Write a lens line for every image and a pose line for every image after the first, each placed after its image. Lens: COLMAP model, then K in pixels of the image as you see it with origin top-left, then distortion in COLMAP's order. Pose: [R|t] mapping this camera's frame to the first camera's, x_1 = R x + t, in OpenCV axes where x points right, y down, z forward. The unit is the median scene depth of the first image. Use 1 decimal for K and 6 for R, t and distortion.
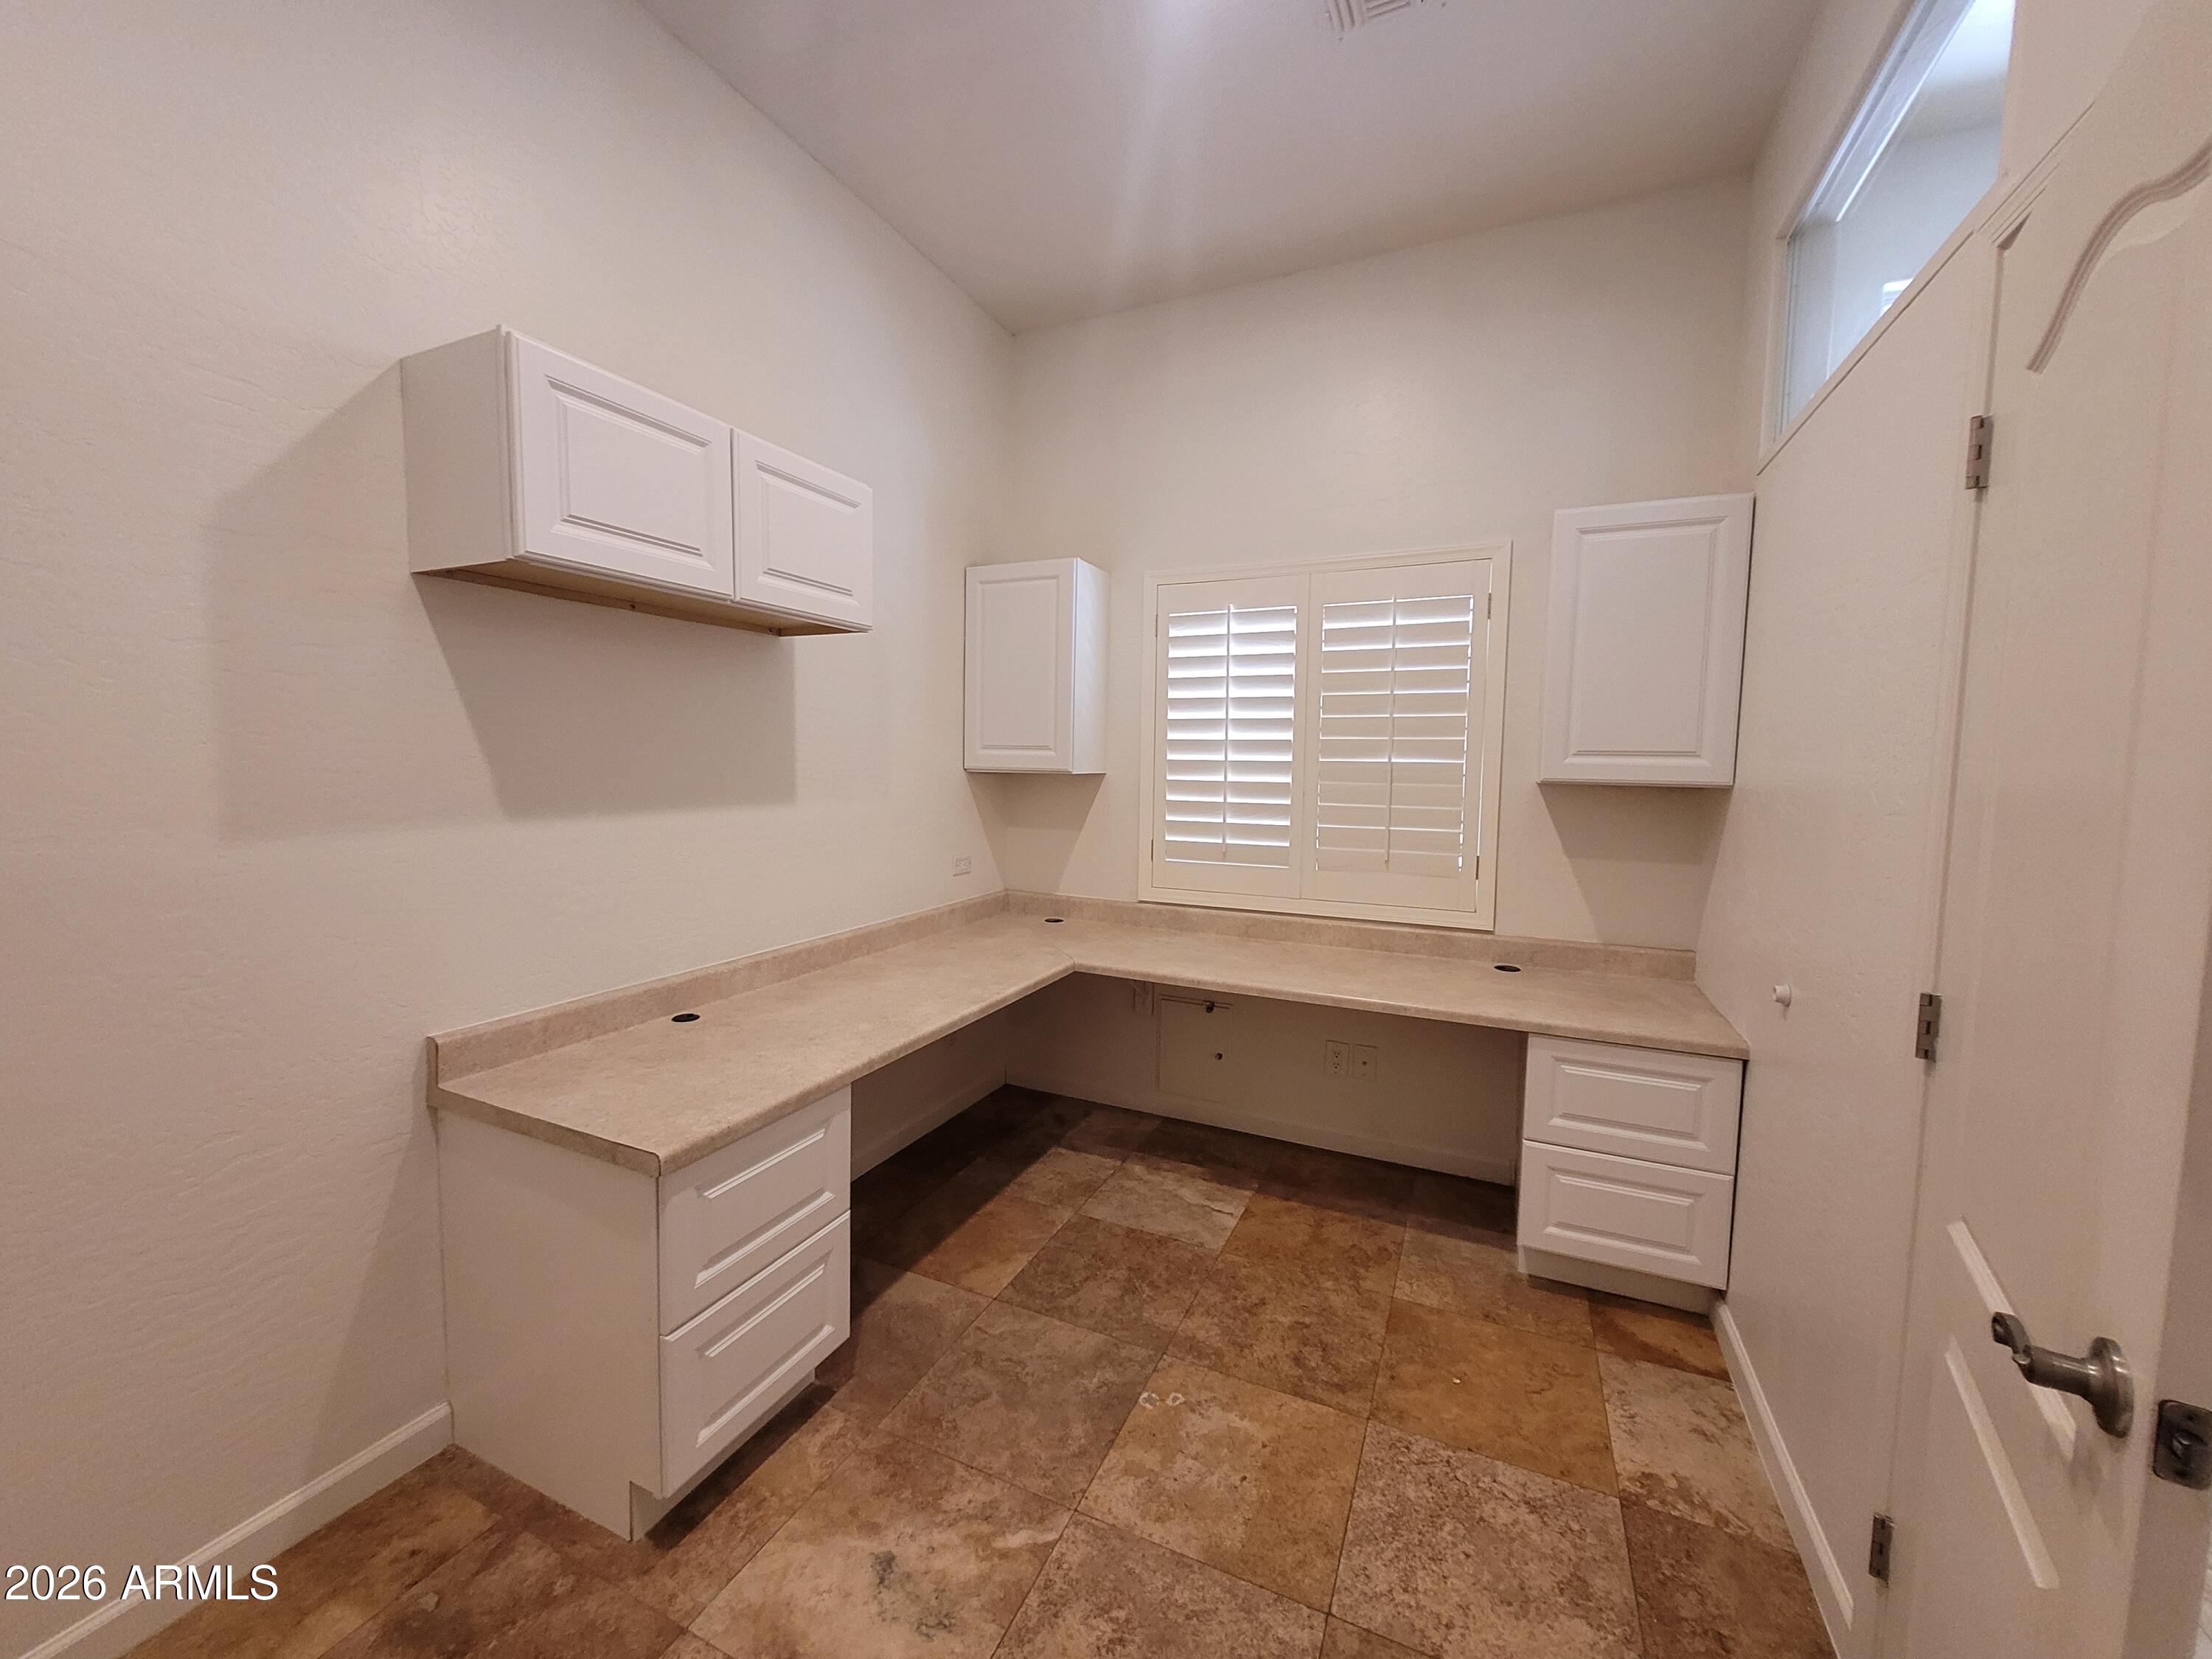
lens RADIAL K [[859.0, 0, 1103.4], [0, 859.0, 826.3], [0, 0, 1]] dist [0.008768, -0.003641]
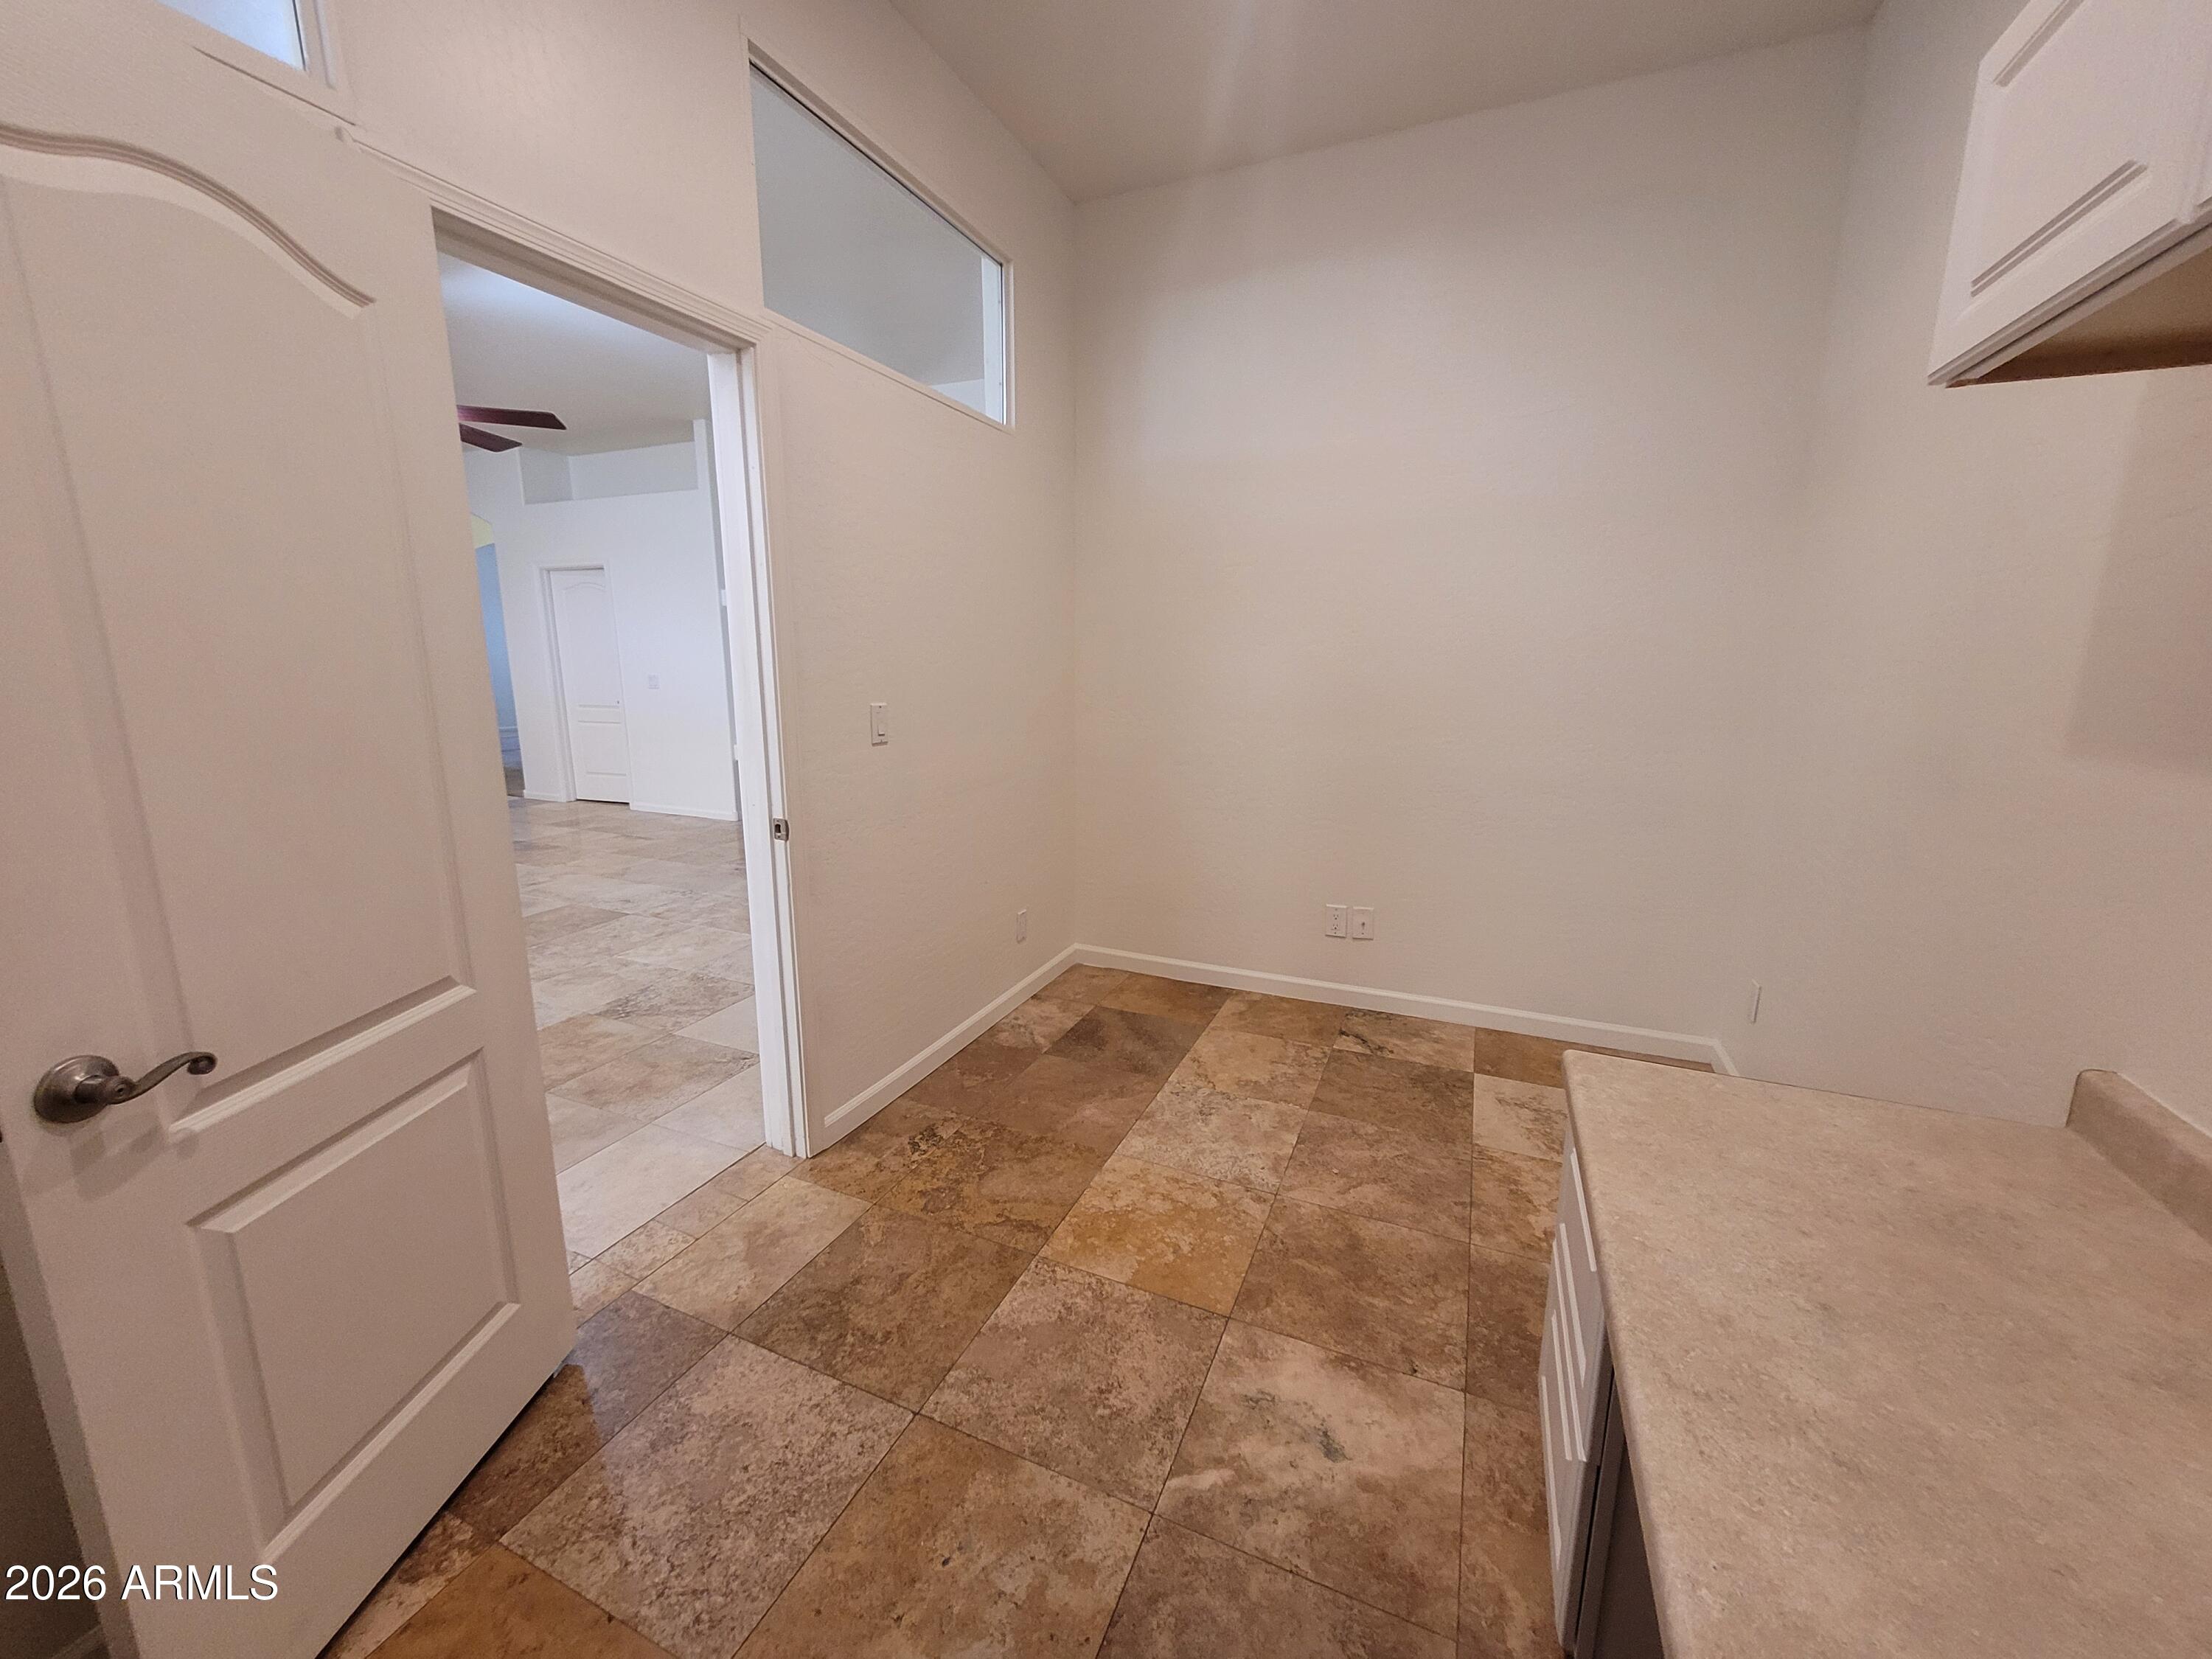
lens RADIAL K [[859.0, 0, 1105.2], [0, 859.0, 820.9], [0, 0, 1]] dist [0.008768, -0.003641]
pose [[-0.999587, -0.017439, -0.022839, 0.049526], [-0.022920, 0.963250, 0.267625, -0.125667], [0.017333, 0.268038, -0.963252, 1.708746]]
